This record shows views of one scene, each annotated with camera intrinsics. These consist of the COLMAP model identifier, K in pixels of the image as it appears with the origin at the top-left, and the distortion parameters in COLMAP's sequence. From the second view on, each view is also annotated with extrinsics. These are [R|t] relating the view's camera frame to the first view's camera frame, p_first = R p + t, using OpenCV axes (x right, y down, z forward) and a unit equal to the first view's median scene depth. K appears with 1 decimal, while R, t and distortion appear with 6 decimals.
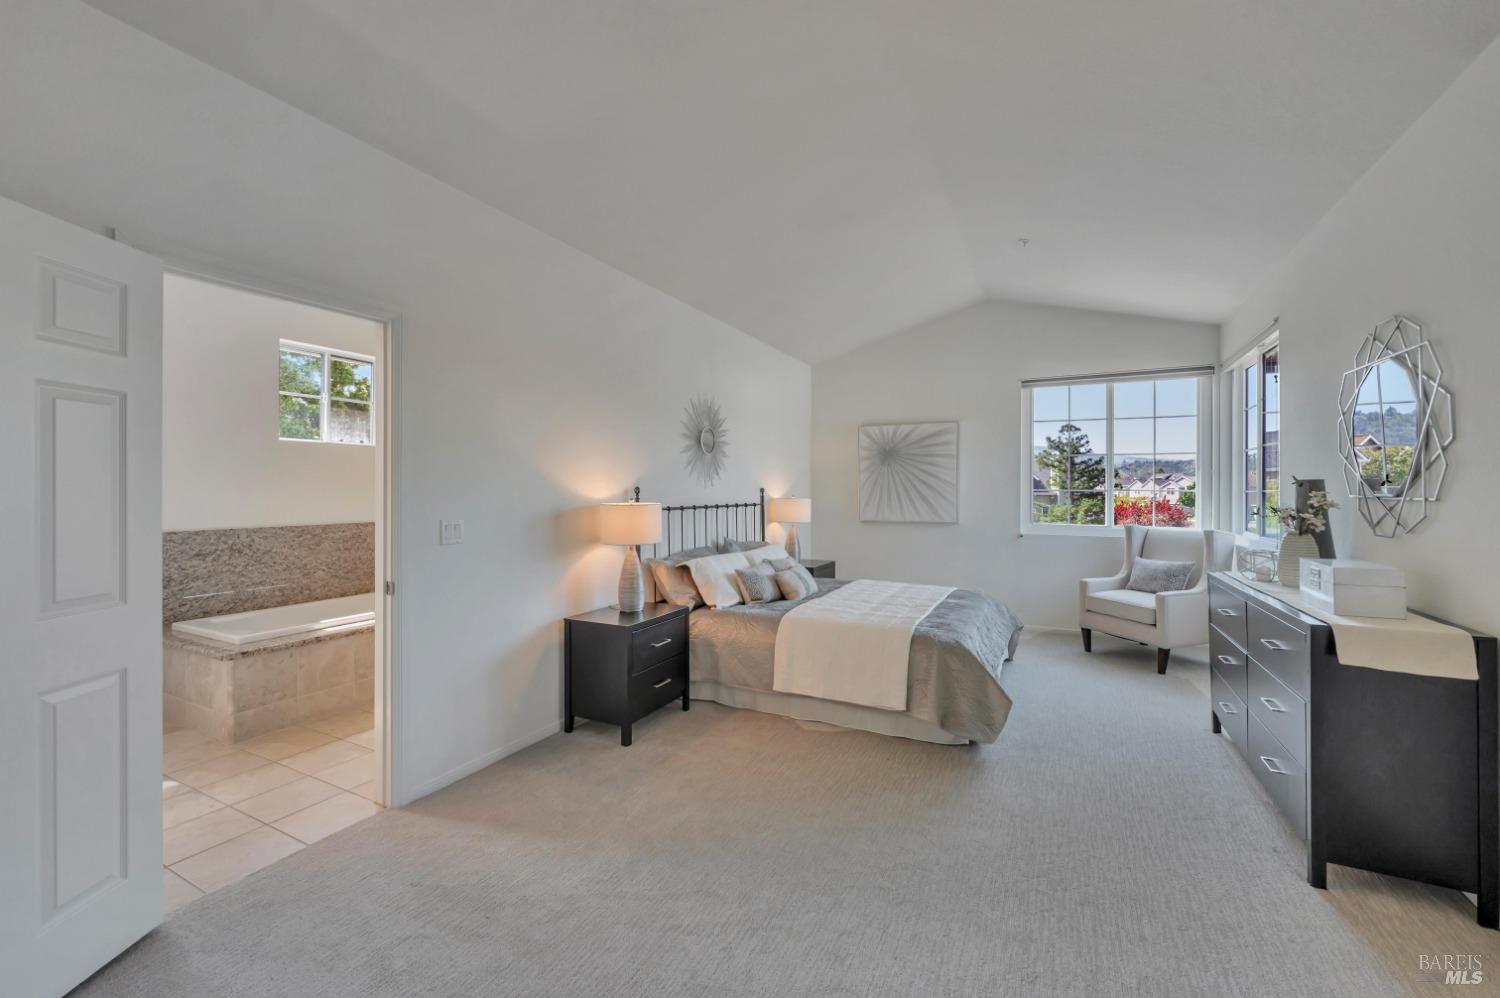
lens RADIAL K [[595.6, 0, 771.6], [0, 595.6, 490.4], [0, 0, 1]] dist [-0.000640, 0.000428]
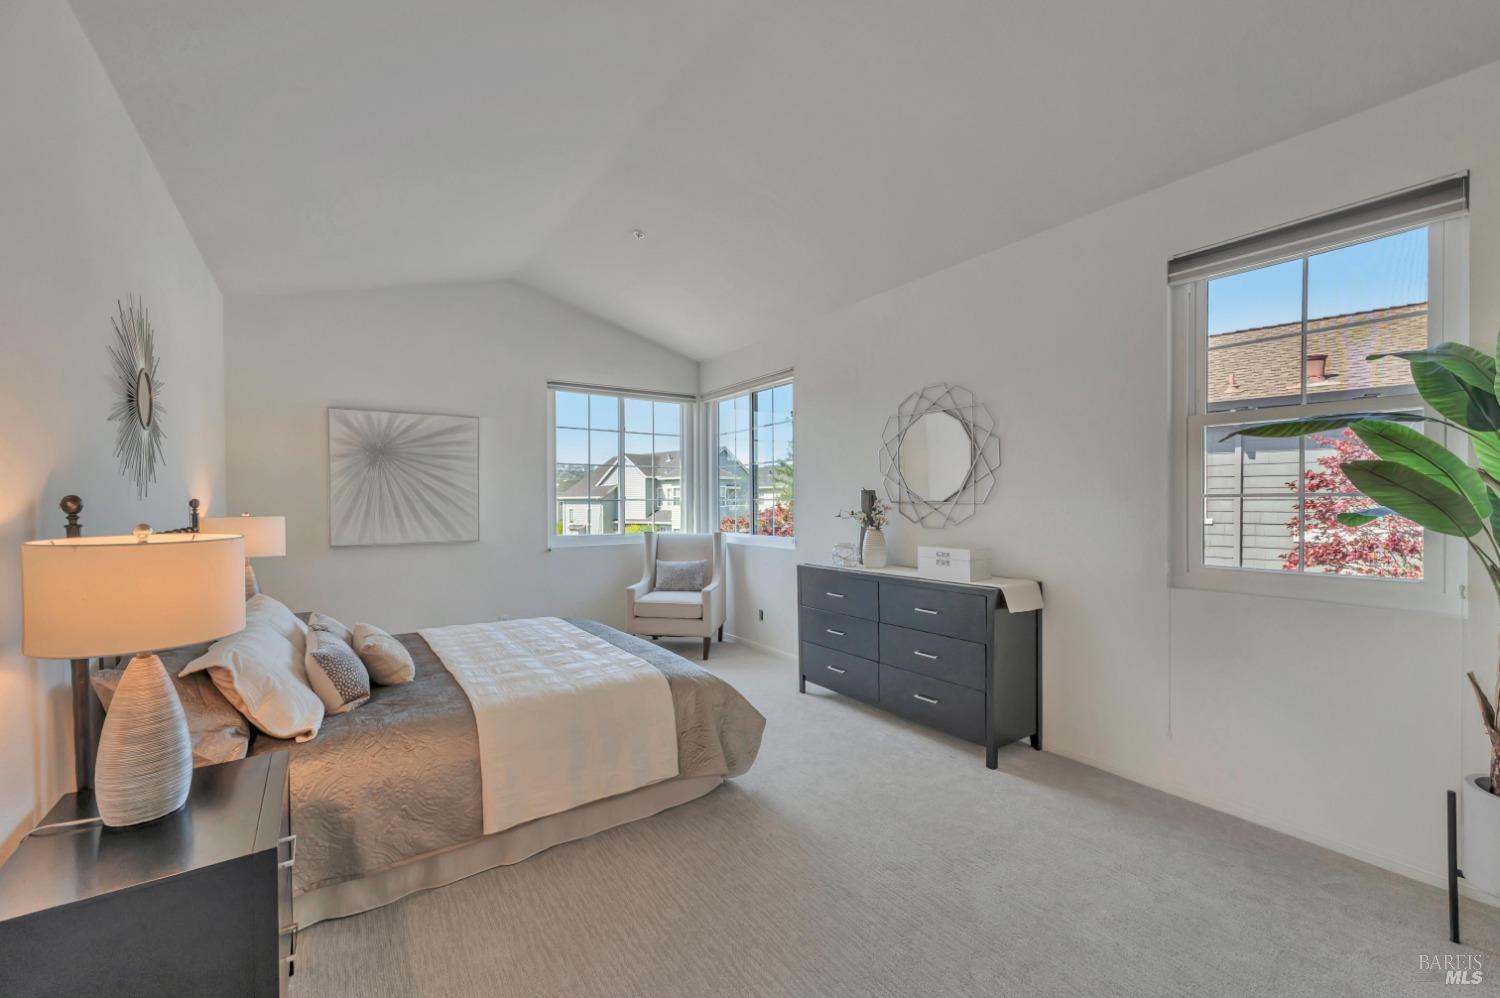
lens RADIAL K [[595.6, 0, 746.6], [0, 595.6, 498.3], [0, 0, 1]] dist [-0.000640, 0.000428]
pose [[0.501353, -0.004871, 0.865229, -0.226391], [0.009515, 0.999955, 0.000116, -0.000334], [-0.865190, 0.008175, 0.501377, 0.279000]]
